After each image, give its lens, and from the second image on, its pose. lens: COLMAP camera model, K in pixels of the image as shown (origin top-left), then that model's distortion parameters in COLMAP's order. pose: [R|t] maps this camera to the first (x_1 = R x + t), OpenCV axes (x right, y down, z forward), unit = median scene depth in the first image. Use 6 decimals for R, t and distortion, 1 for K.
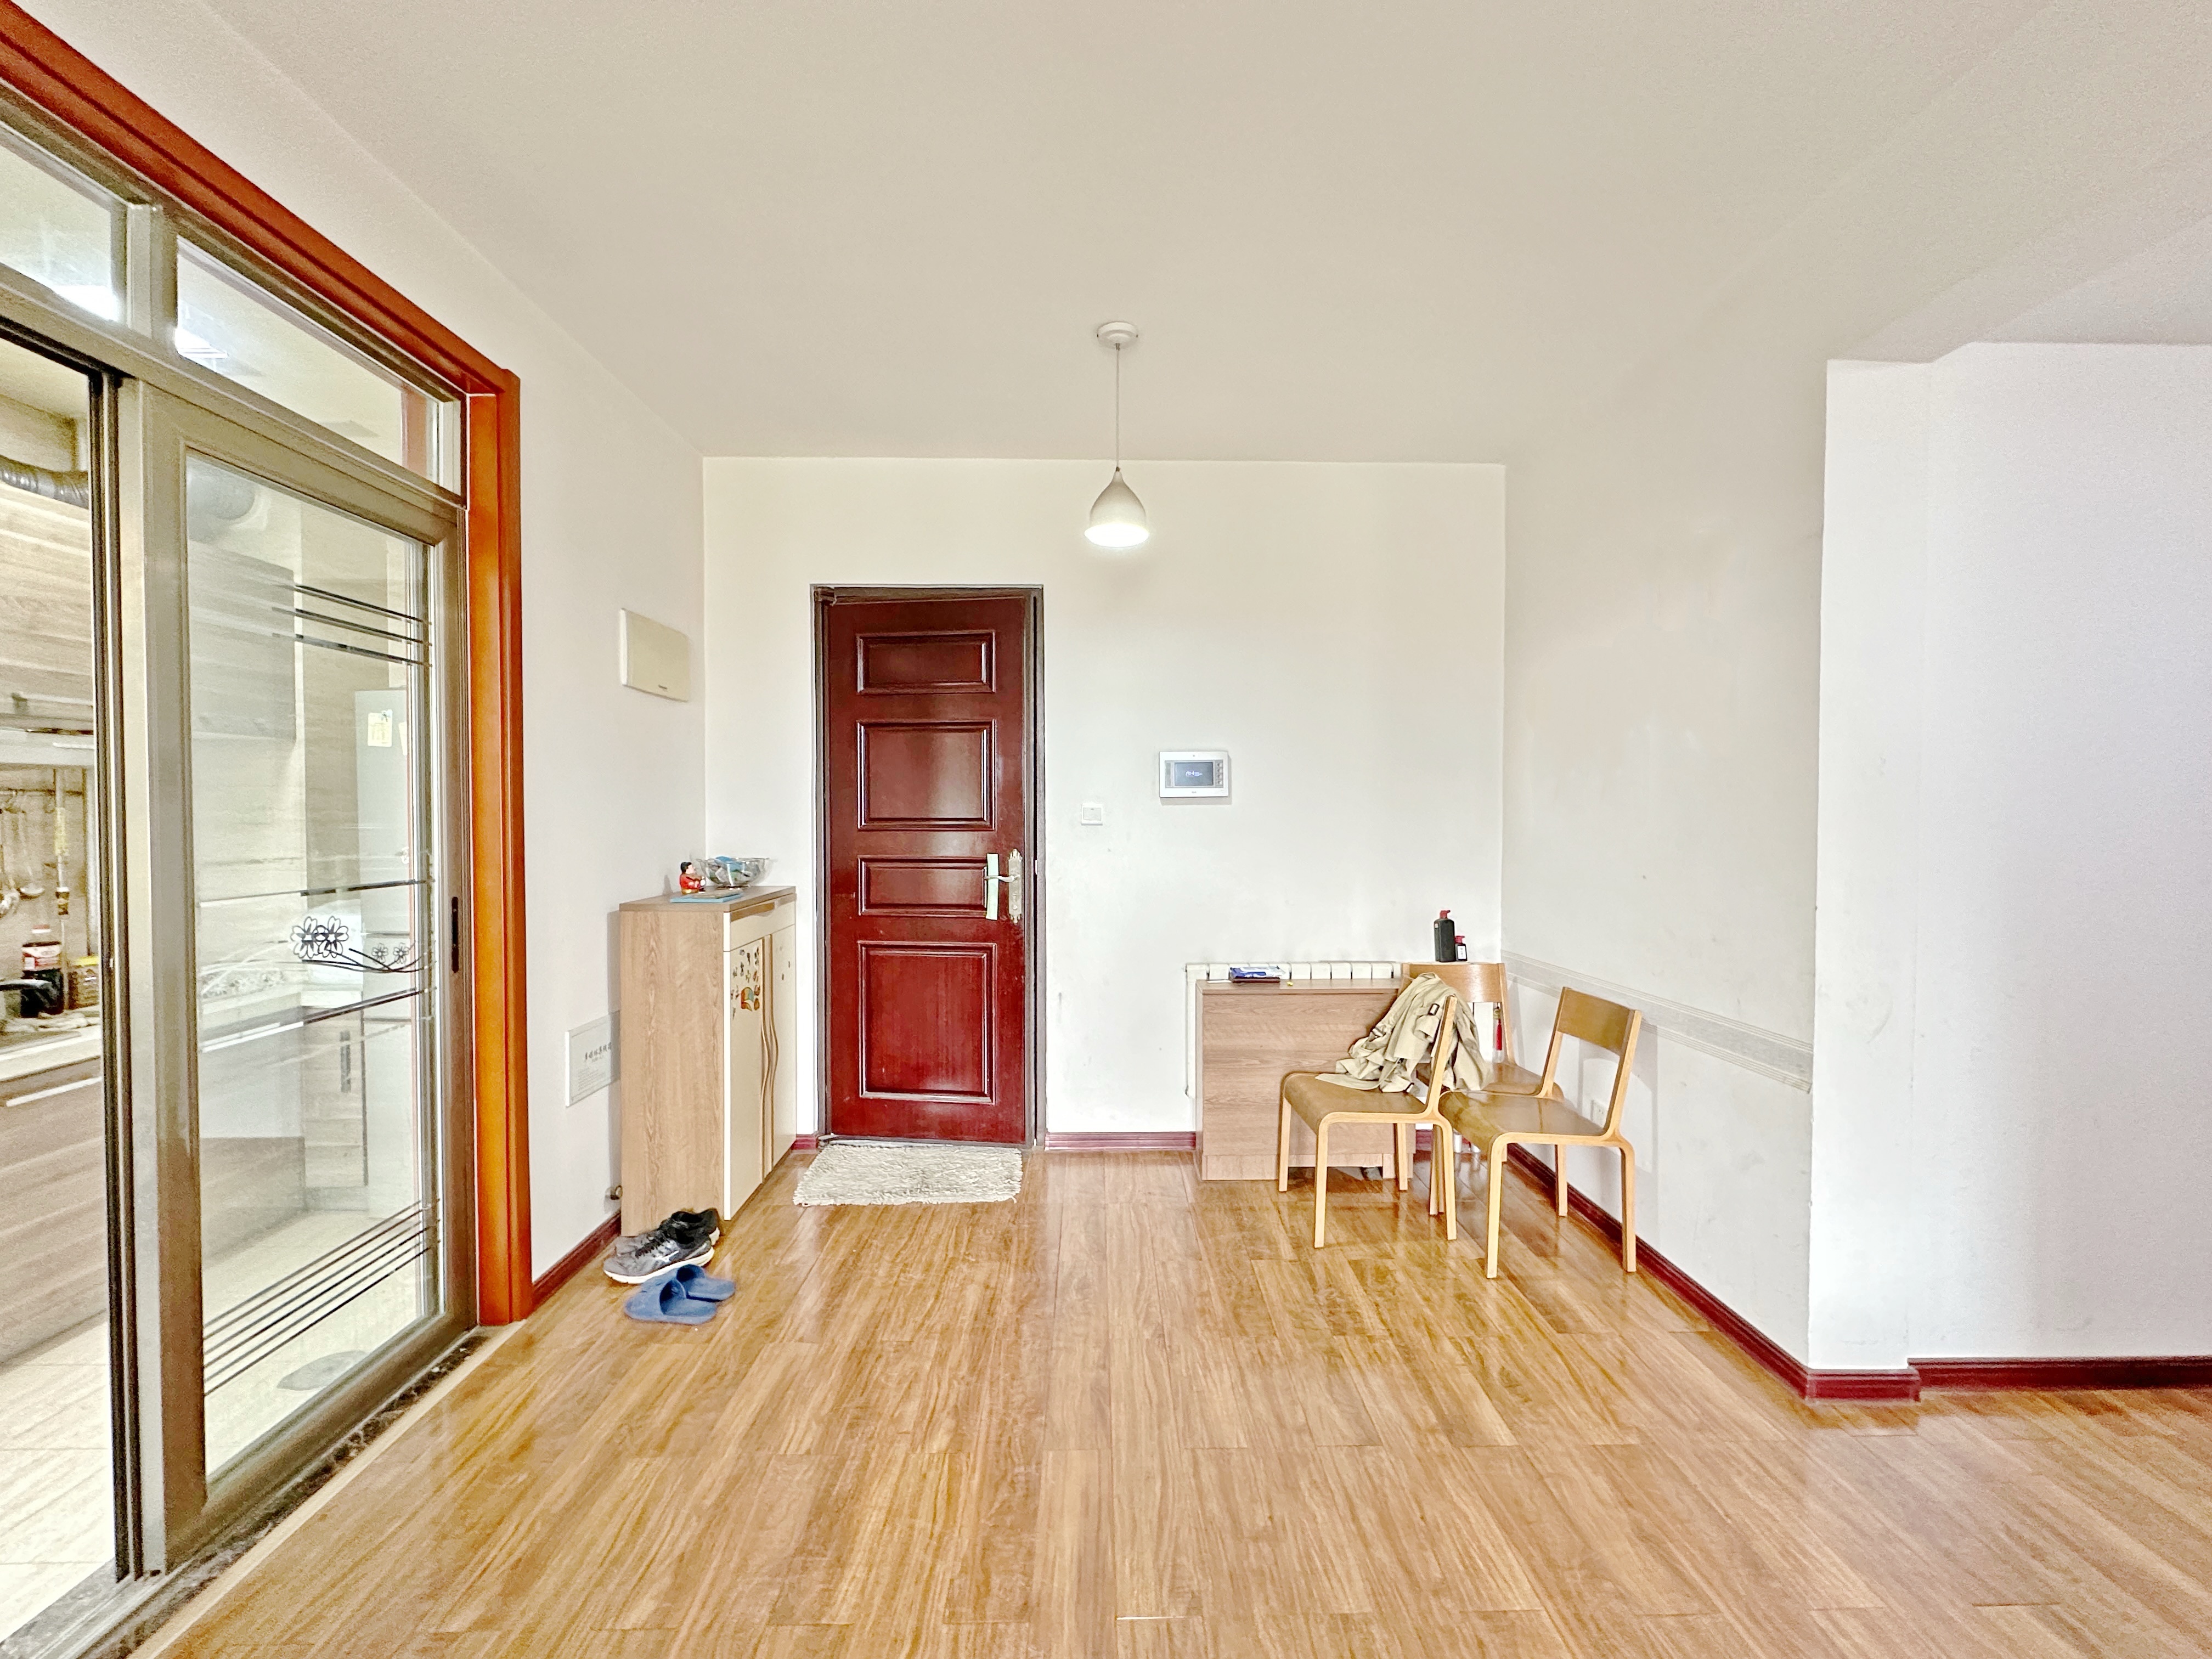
lens RADIAL K [[886.3, 0, 1106.0], [0, 886.3, 829.5], [0, 0, 1]] dist [0.000036, -0.000002]
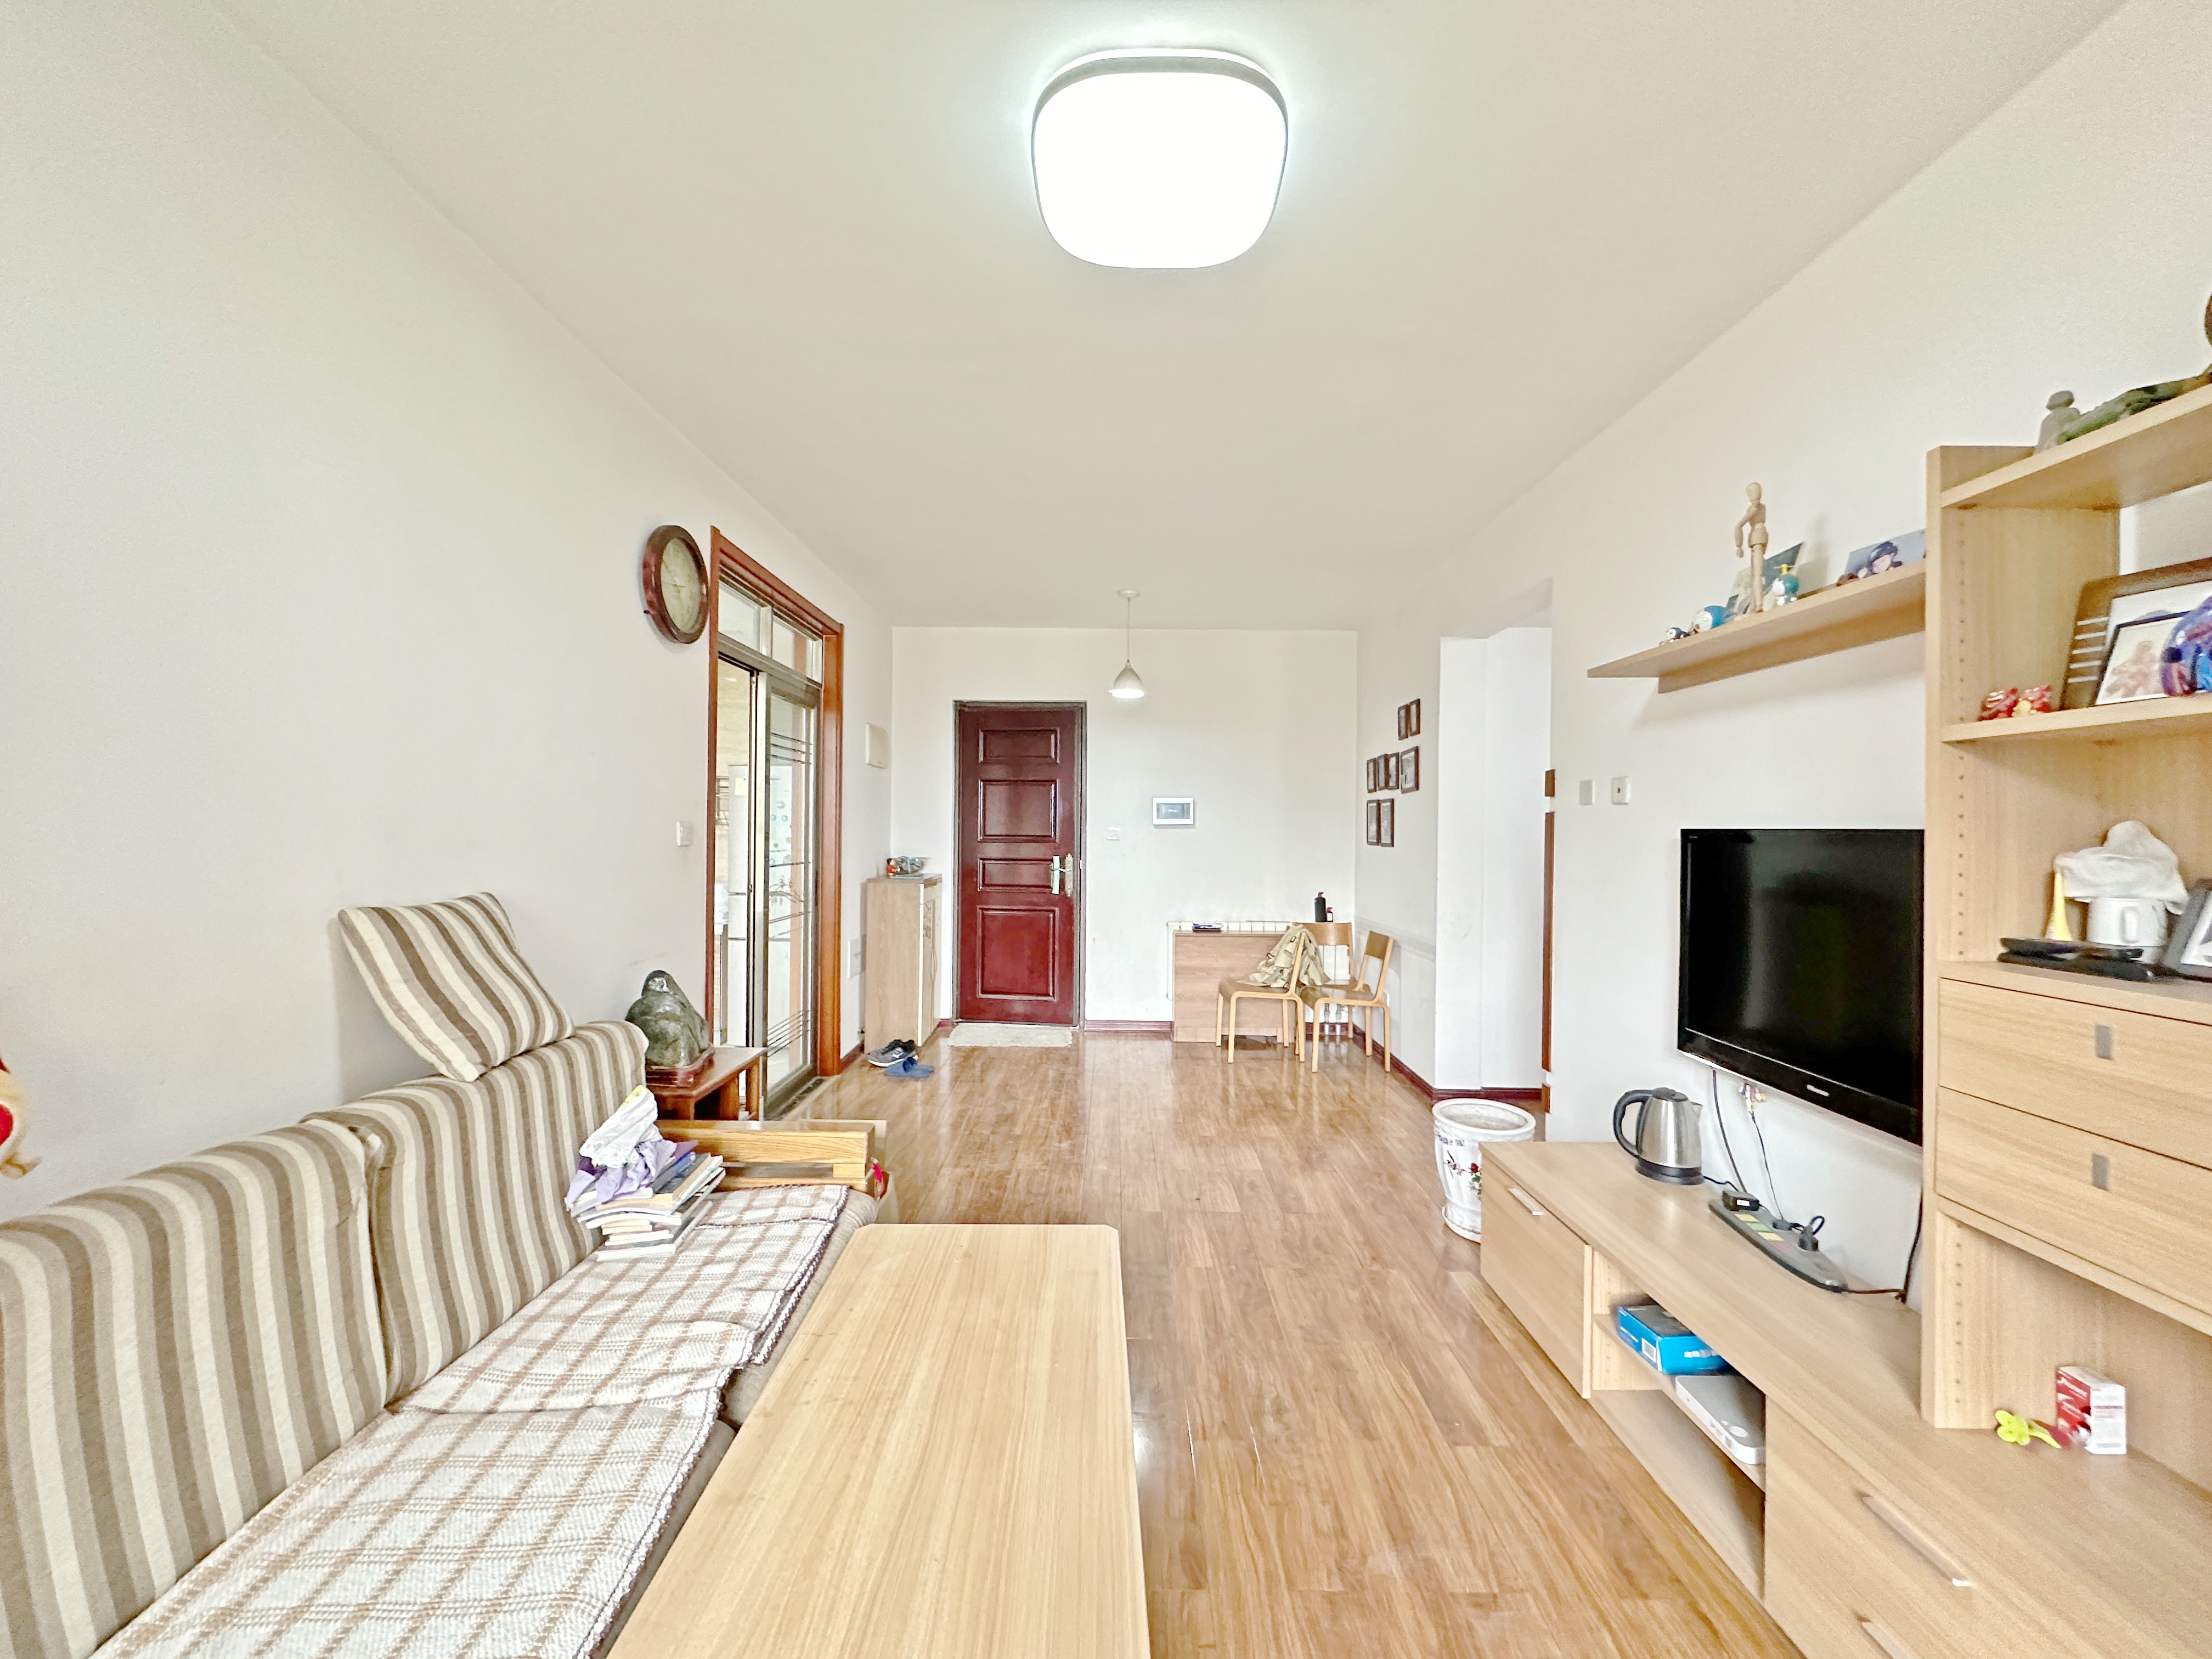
lens RADIAL K [[886.3, 0, 1106.0], [0, 886.3, 829.5], [0, 0, 1]] dist [0.000036, -0.000002]
pose [[0.999755, 0.009887, -0.019801, 0.003803], [-0.010264, 0.999766, -0.019062, 0.007440], [0.019608, 0.019261, 0.999622, -0.749772]]
